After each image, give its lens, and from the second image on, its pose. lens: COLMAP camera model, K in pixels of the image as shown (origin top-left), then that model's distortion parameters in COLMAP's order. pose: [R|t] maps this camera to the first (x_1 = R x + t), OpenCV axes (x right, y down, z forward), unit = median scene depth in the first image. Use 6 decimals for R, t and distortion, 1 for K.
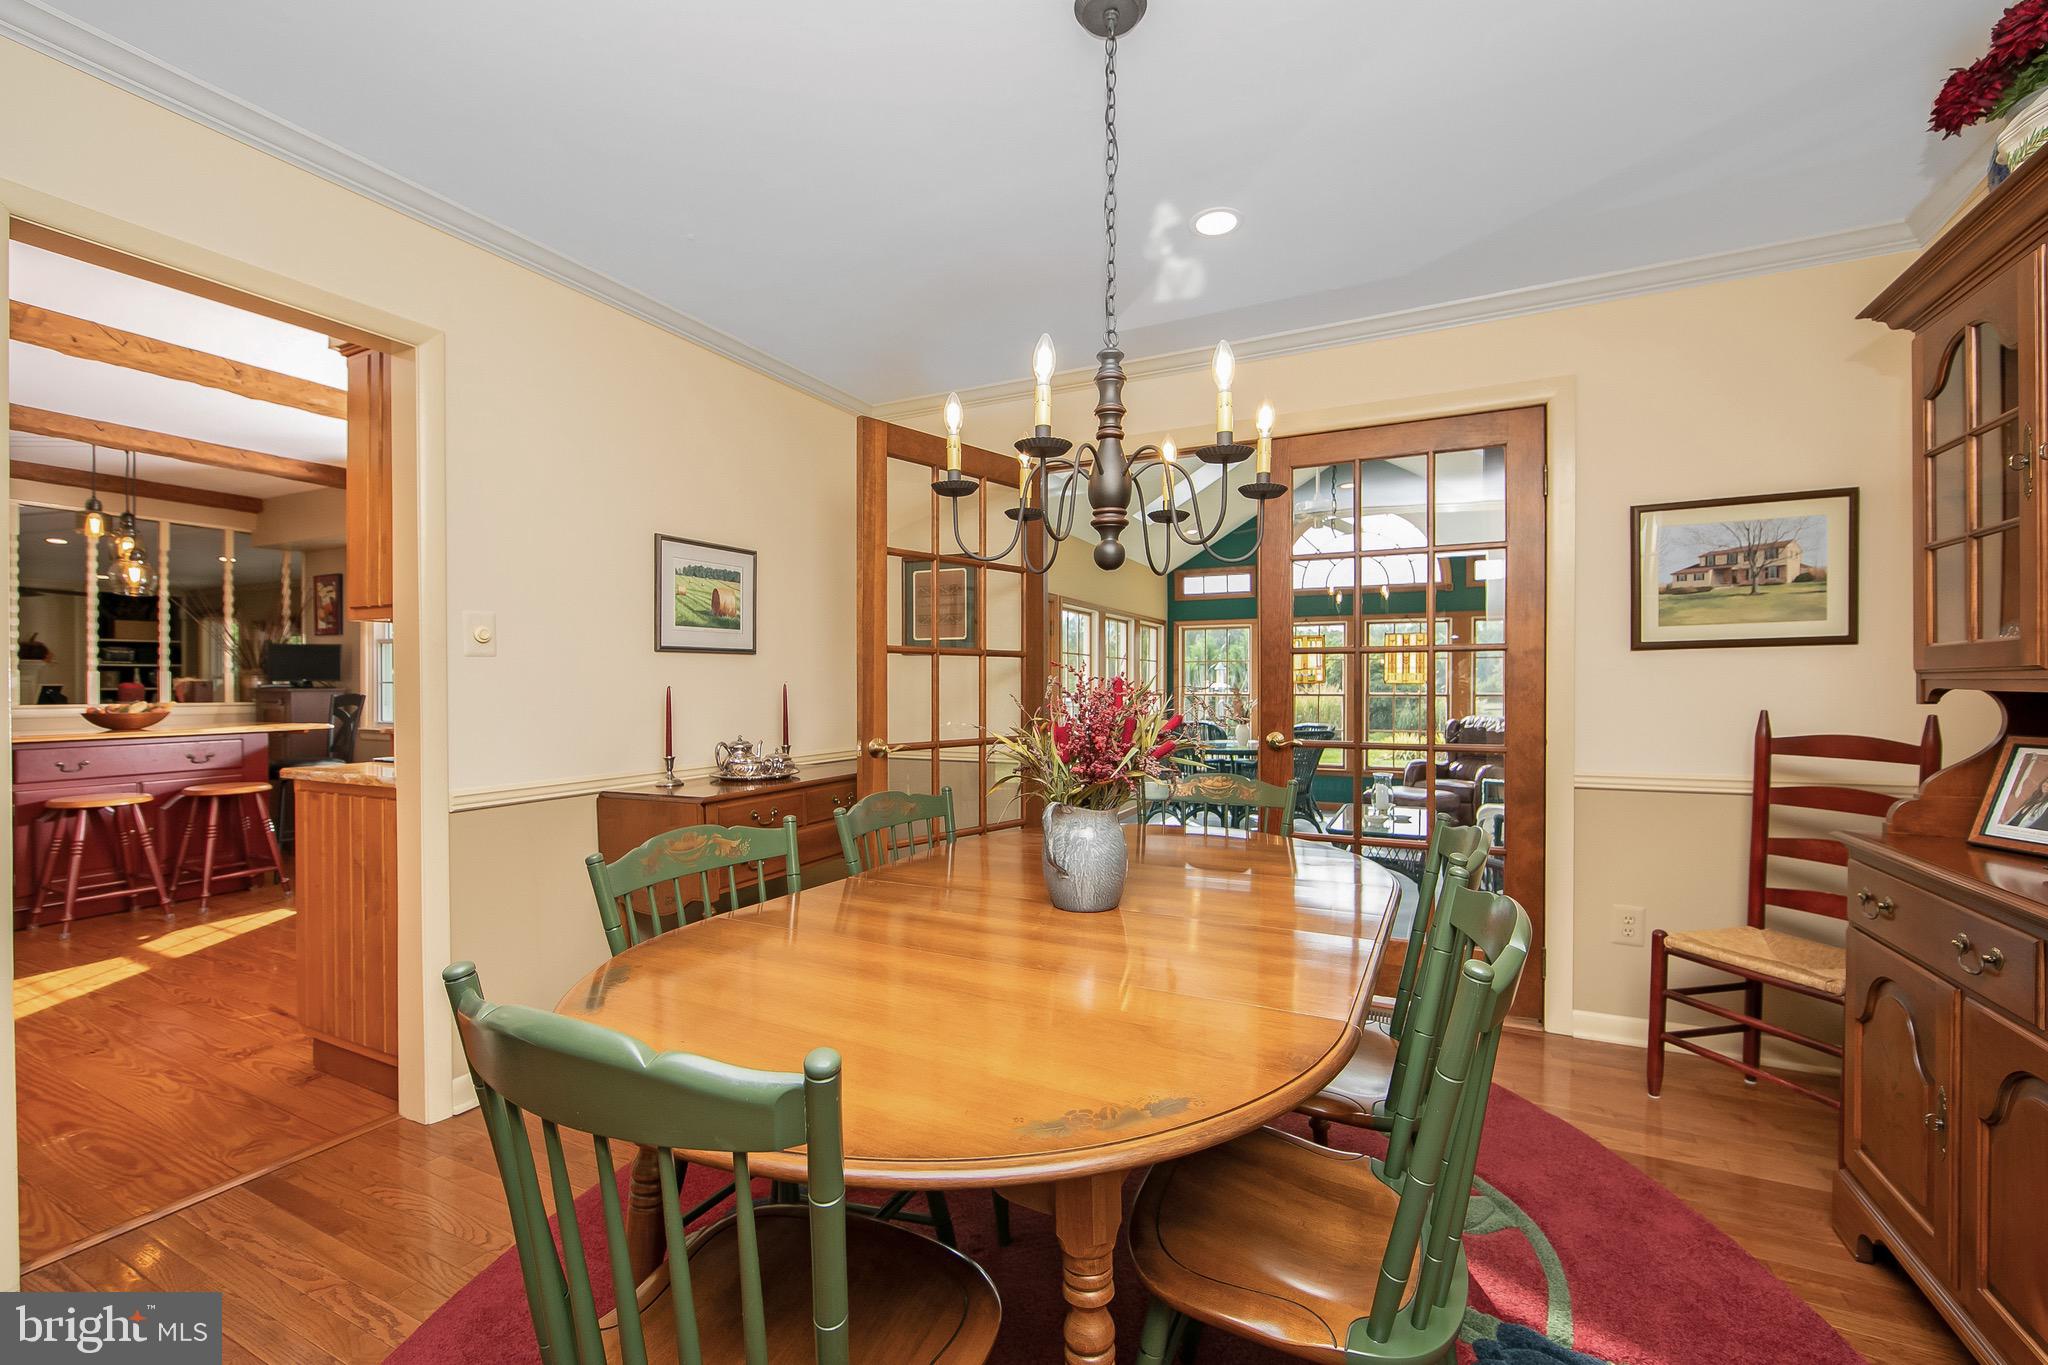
lens RADIAL K [[816.2, 0, 1036.7], [0, 816.2, 682.1], [0, 0, 1]] dist [-0.001512, 0.000209]
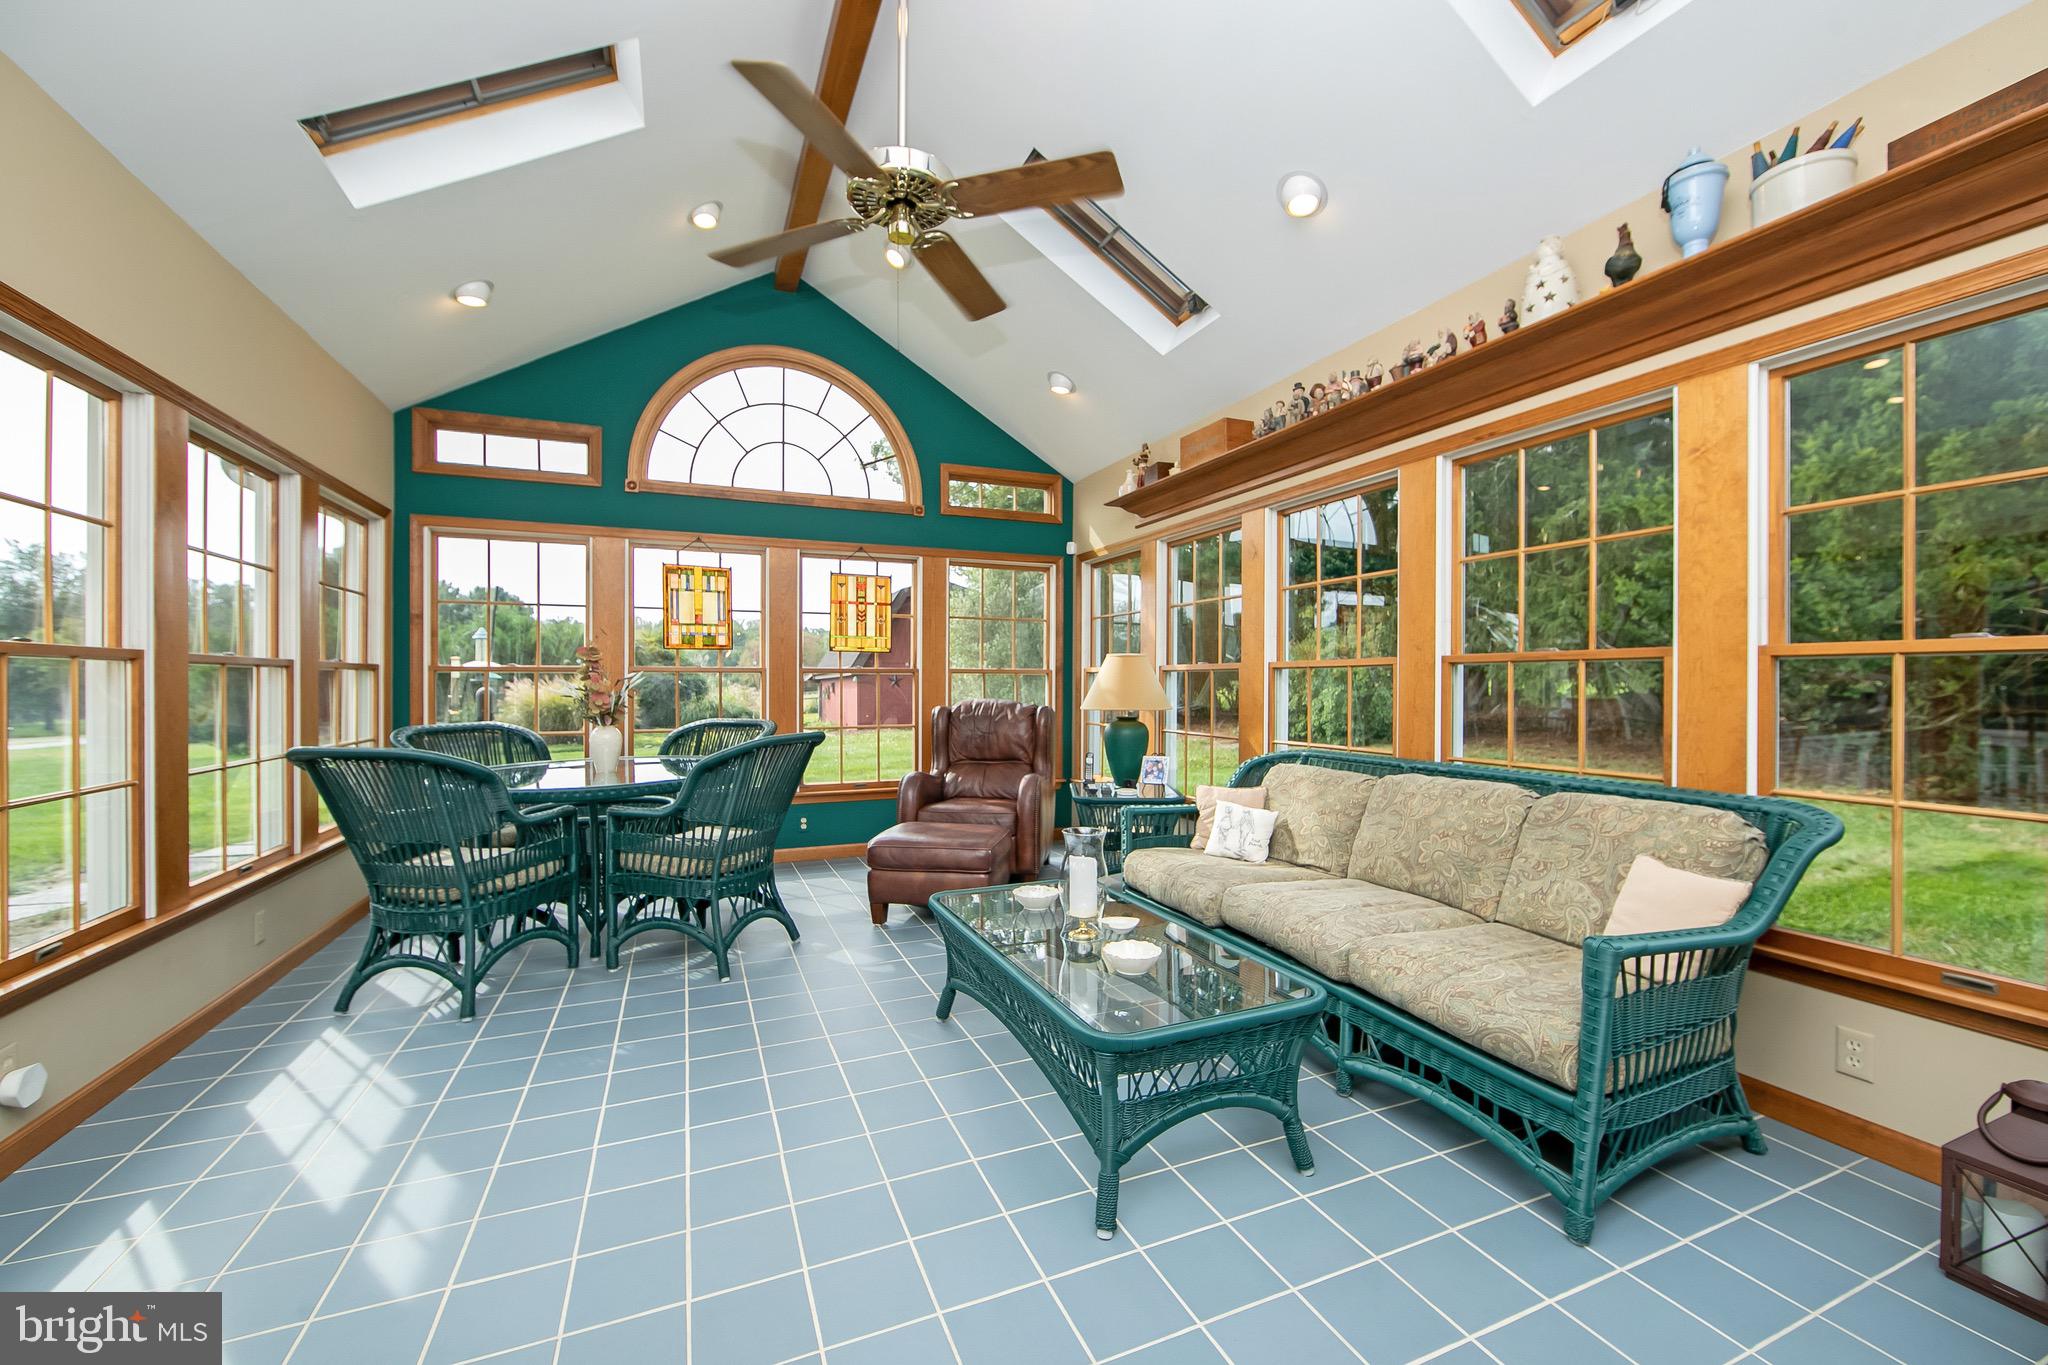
lens RADIAL K [[816.2, 0, 1028.4], [0, 816.2, 676.5], [0, 0, 1]] dist [-0.001512, 0.000209]
pose [[0.658314, 0.001172, 0.752742, 0.048847], [-0.007306, 0.999962, 0.004833, 0.015029], [-0.752708, -0.008681, 0.658297, 0.424772]]
